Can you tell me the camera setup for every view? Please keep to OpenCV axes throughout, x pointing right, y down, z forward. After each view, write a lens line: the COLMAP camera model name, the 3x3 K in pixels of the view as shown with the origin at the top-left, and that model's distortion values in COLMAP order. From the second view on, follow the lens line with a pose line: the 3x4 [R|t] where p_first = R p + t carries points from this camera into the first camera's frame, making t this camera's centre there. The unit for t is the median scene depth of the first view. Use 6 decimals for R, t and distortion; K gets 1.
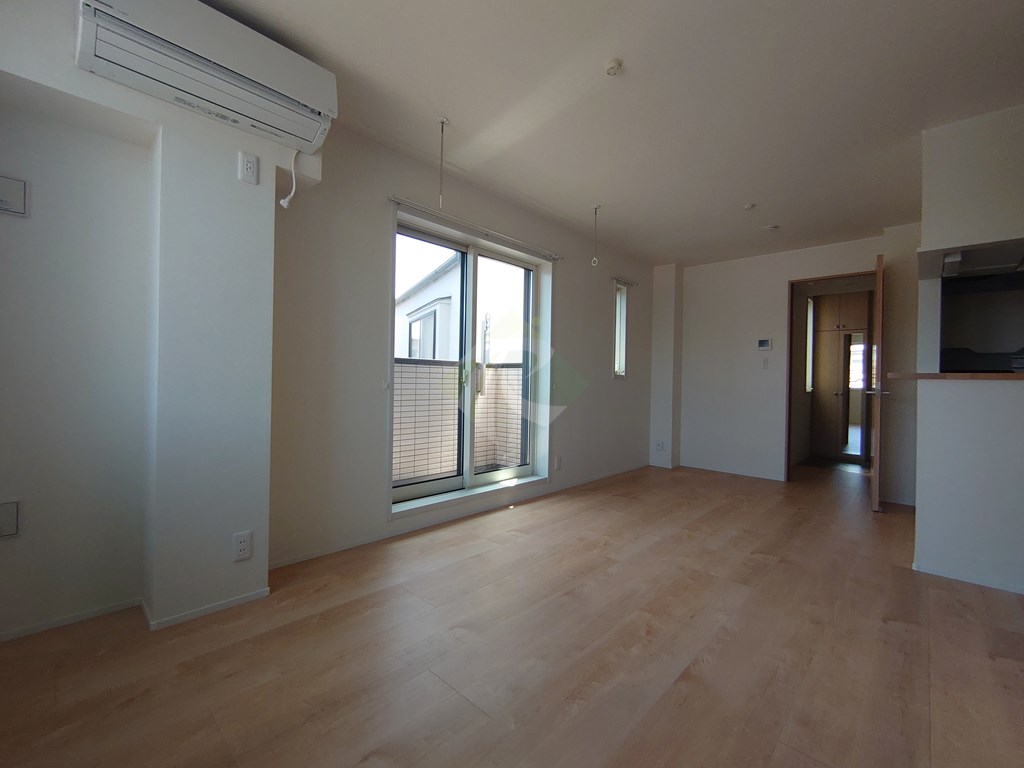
lens RADIAL K [[440.2, 0, 511.9], [0, 440.2, 379.8], [0, 0, 1]] dist [-0.000505, -0.000488]
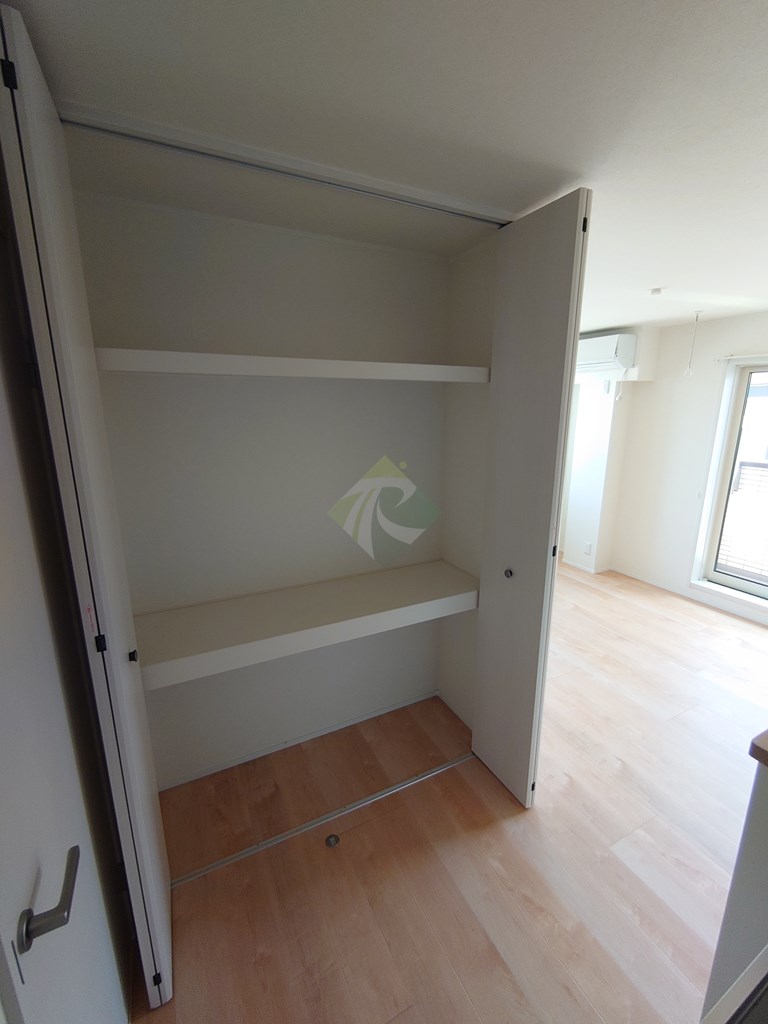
lens RADIAL K [[440.2, 0, 387.8], [0, 440.2, 514.2], [0, 0, 1]] dist [-0.000505, -0.000488]
pose [[-0.340782, 0.198832, -0.918876, 1.817107], [-0.009048, 0.976641, 0.214687, -0.295488], [0.940099, 0.081476, -0.331023, 0.692626]]
